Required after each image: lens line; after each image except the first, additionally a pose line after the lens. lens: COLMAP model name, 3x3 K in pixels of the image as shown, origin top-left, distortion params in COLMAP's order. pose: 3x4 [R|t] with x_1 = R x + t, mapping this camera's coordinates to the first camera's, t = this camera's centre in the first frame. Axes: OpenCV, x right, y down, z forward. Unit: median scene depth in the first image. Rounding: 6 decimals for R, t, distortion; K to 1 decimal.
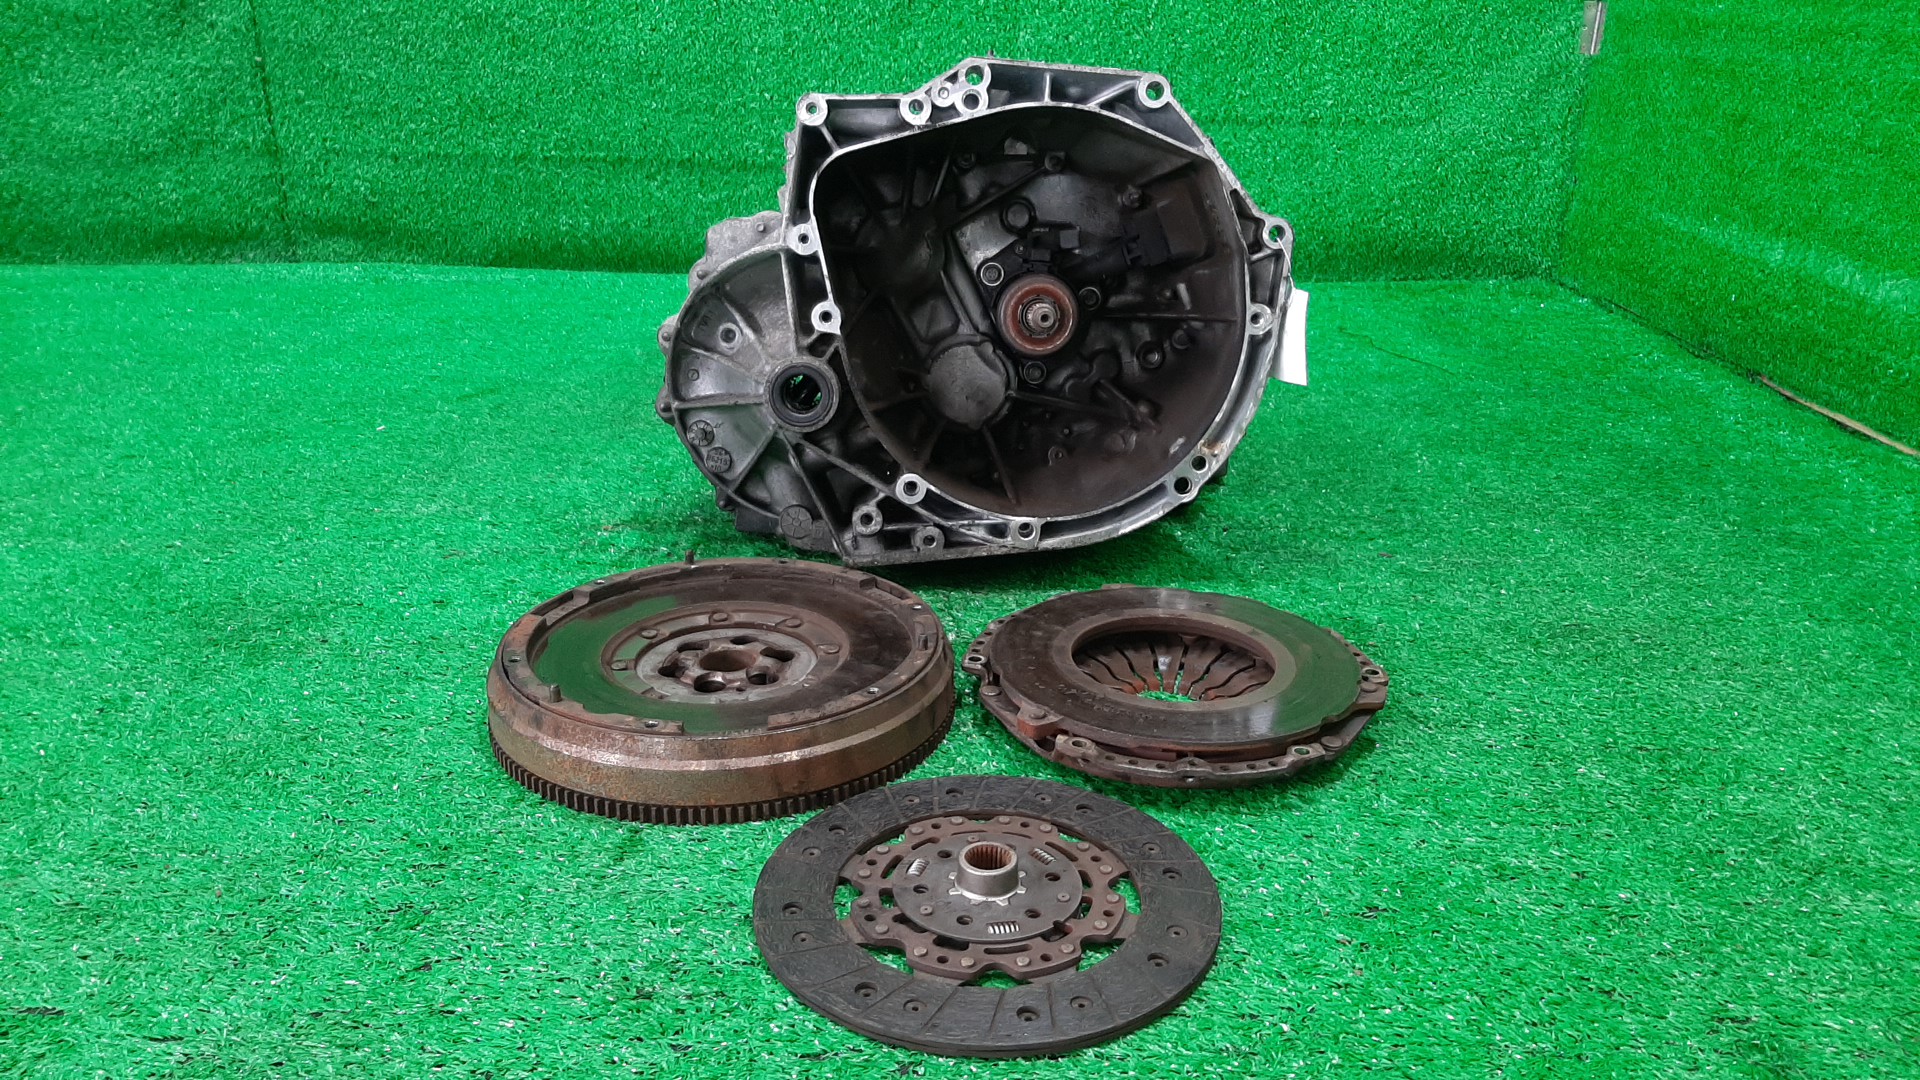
lens RADIAL K [[1485.0, 0, 968.0], [0, 1485.0, 552.7], [0, 0, 1]] dist [0.040487, -0.092863]
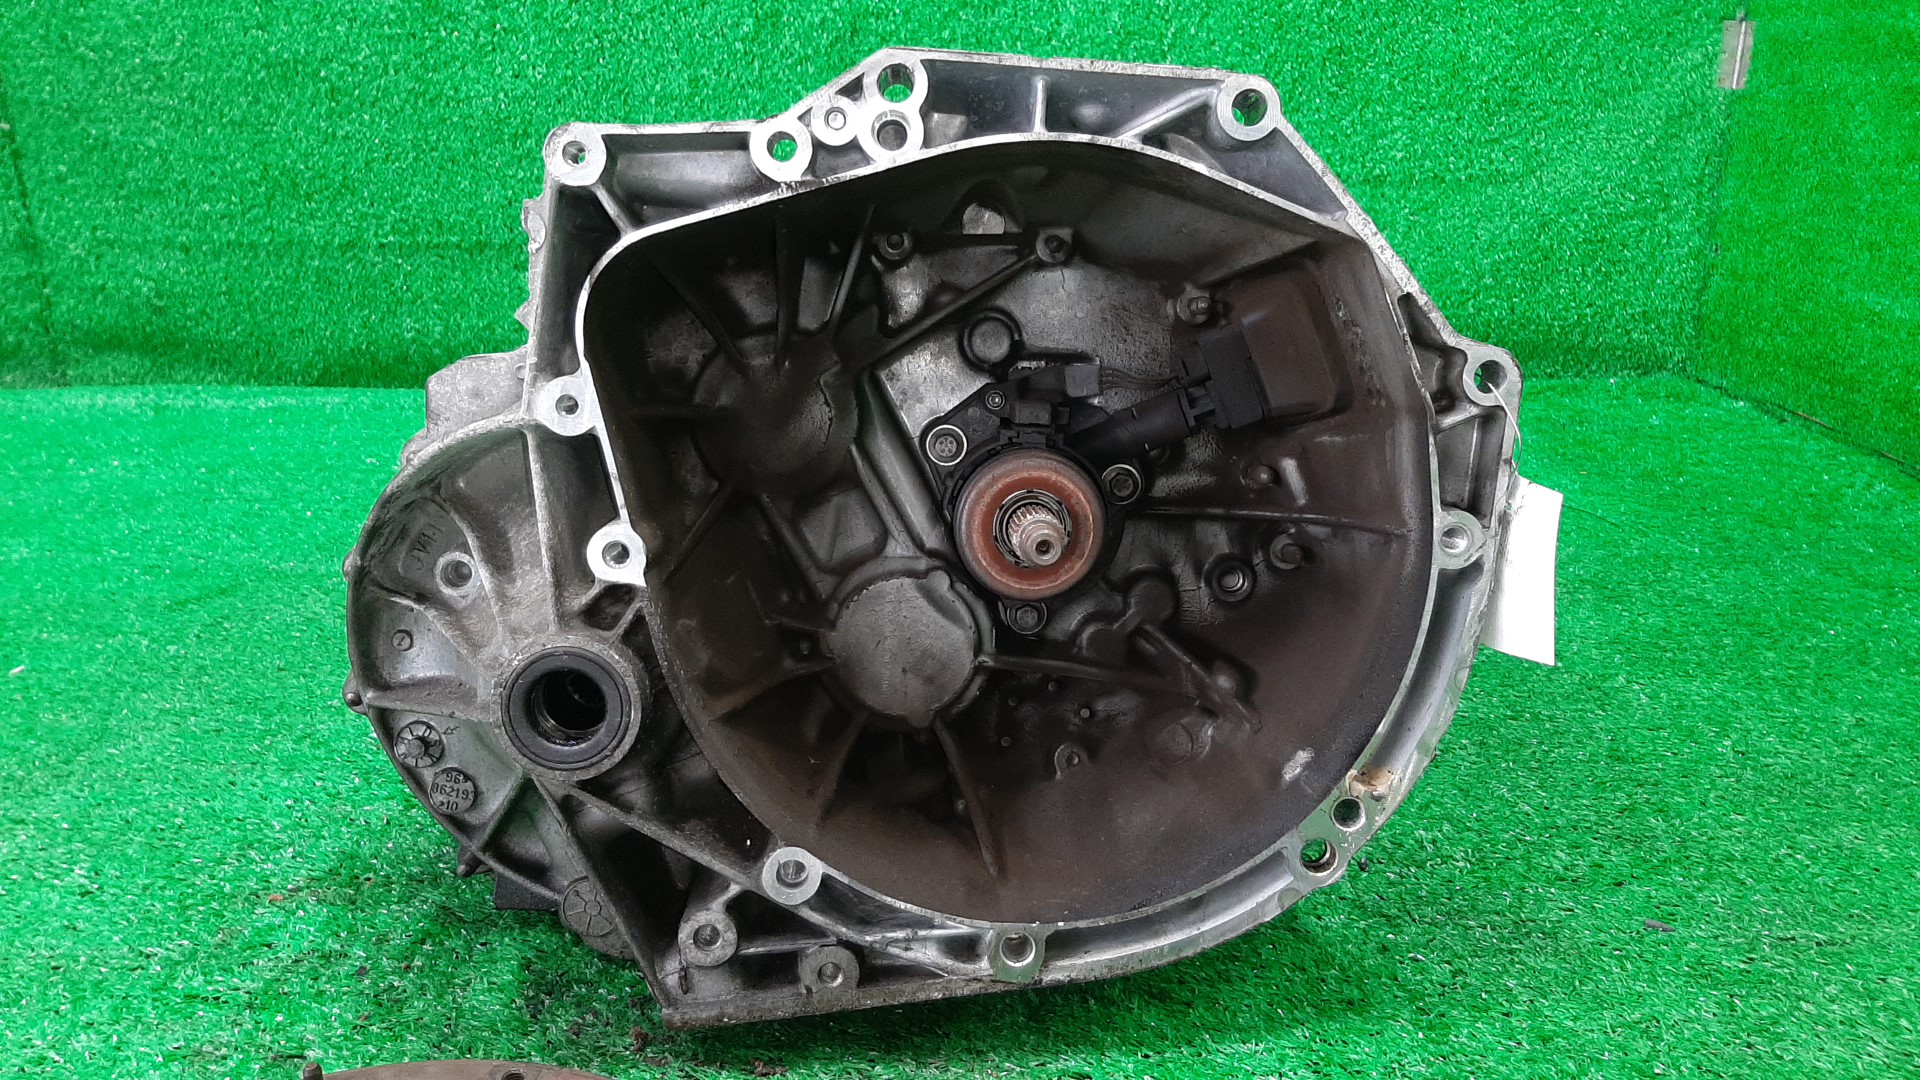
lens RADIAL K [[1485.0, 0, 964.7], [0, 1485.0, 544.3], [0, 0, 1]] dist [0.040487, -0.092863]
pose [[0.999814, -0.019117, 0.002741, 0.021039], [0.019232, 0.998491, -0.051434, -0.122052], [-0.001753, 0.051477, 0.998673, 0.447056]]
